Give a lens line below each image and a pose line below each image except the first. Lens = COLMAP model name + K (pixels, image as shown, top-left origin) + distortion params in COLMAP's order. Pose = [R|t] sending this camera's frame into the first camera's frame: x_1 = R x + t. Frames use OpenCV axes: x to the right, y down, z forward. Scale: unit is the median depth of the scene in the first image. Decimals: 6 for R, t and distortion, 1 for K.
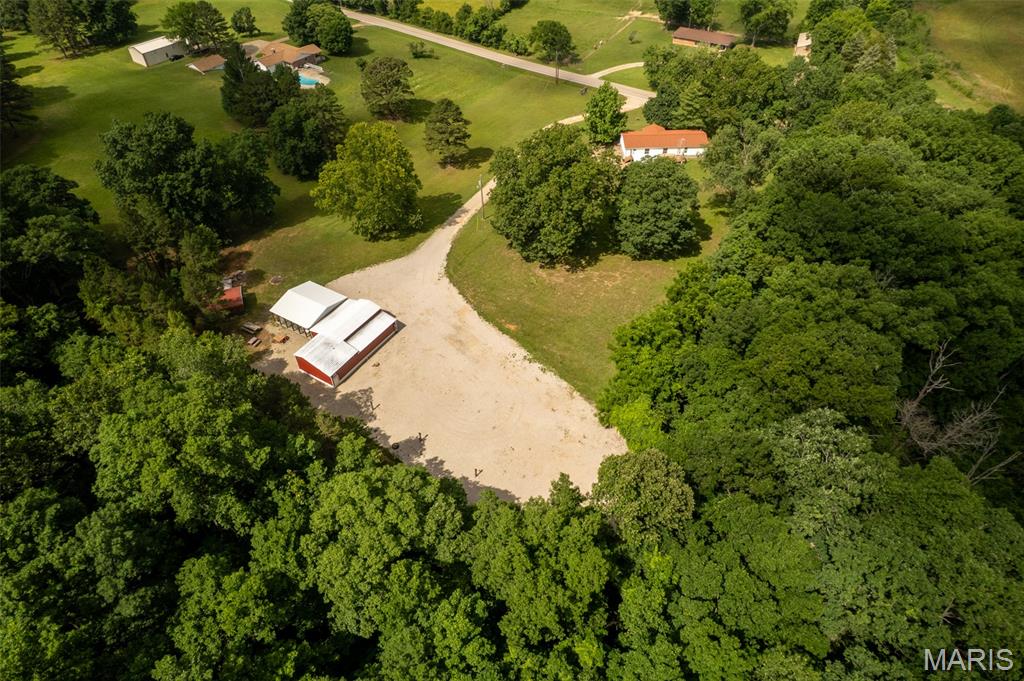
lens RADIAL K [[654.9, 0, 512.0], [0, 654.9, 340.5], [0, 0, 1]] dist [-0.075360, 0.066775]
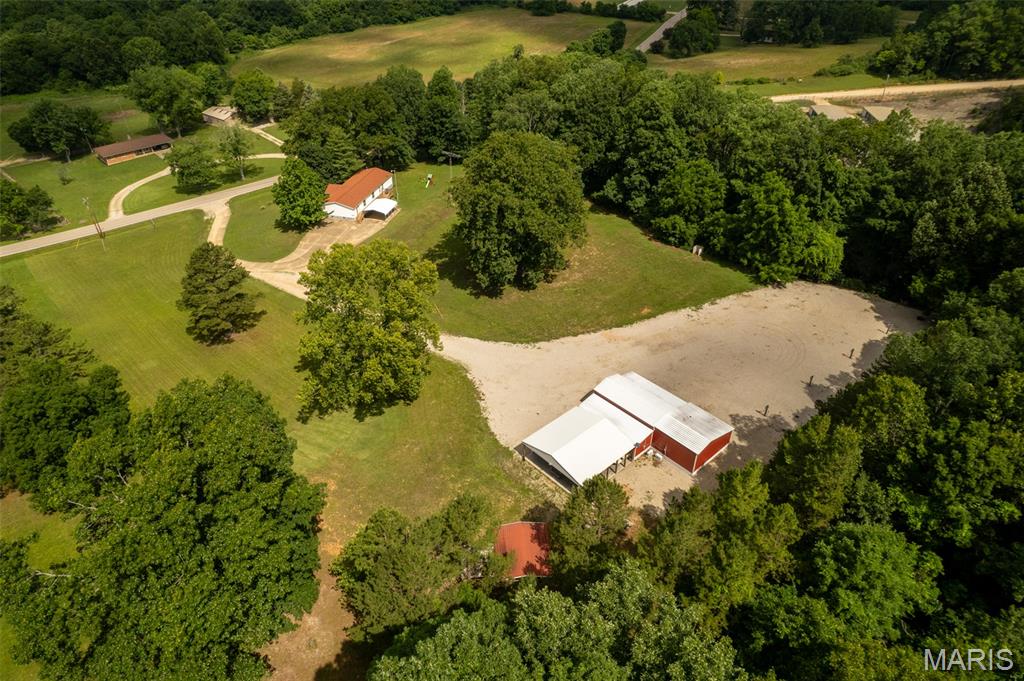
lens RADIAL K [[654.9, 0, 512.0], [0, 654.9, 340.5], [0, 0, 1]] dist [-0.075360, 0.066775]
pose [[0.288583, -0.545705, 0.786718, -0.744998], [0.667049, 0.704039, 0.243669, -0.317013], [-0.686852, 0.454461, 0.567186, 0.560477]]
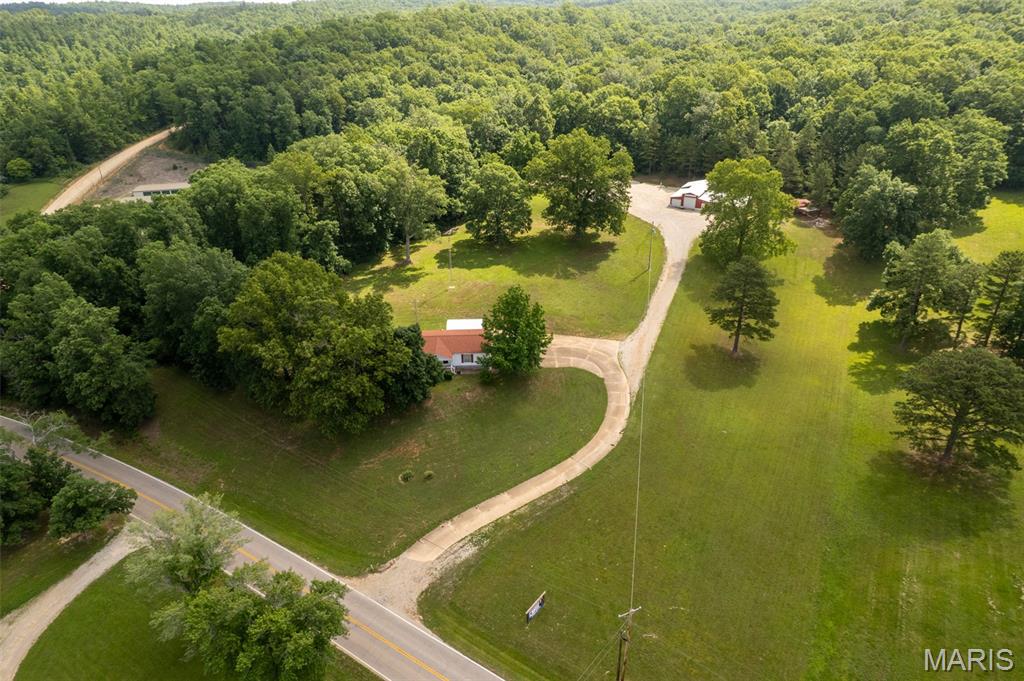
lens RADIAL K [[654.9, 0, 512.0], [0, 654.9, 340.5], [0, 0, 1]] dist [-0.075360, 0.066775]
pose [[-0.999260, 0.038411, 0.001943, 0.196713], [0.014213, 0.321859, 0.946681, -1.280114], [0.035737, 0.946008, -0.322167, 1.637547]]
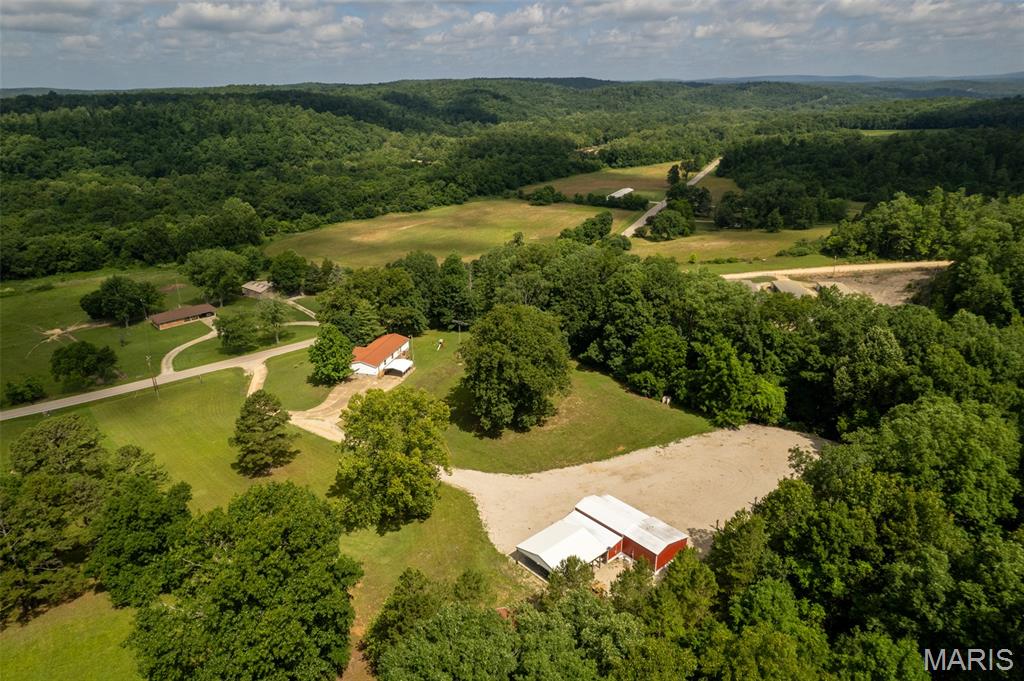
lens RADIAL K [[654.9, 0, 512.0], [0, 654.9, 340.5], [0, 0, 1]] dist [-0.075360, 0.066775]
pose [[0.293115, -0.329950, 0.897339, -0.912976], [0.666410, 0.743502, 0.055702, -0.315771], [-0.685552, 0.581668, 0.437813, 0.478305]]
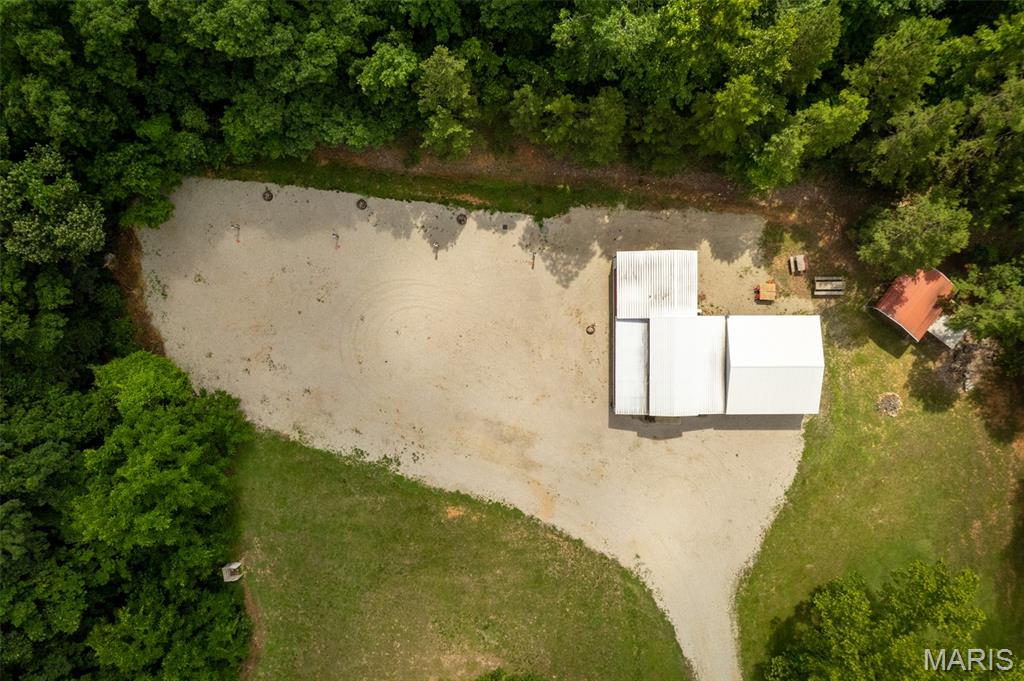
lens RADIAL K [[654.9, 0, 512.0], [0, 654.9, 340.5], [0, 0, 1]] dist [-0.075360, 0.066775]
pose [[-0.849634, 0.526655, 0.027504, -0.132751], [-0.349979, -0.602086, 0.717640, -0.341042], [0.394508, 0.600106, 0.695871, 0.459611]]
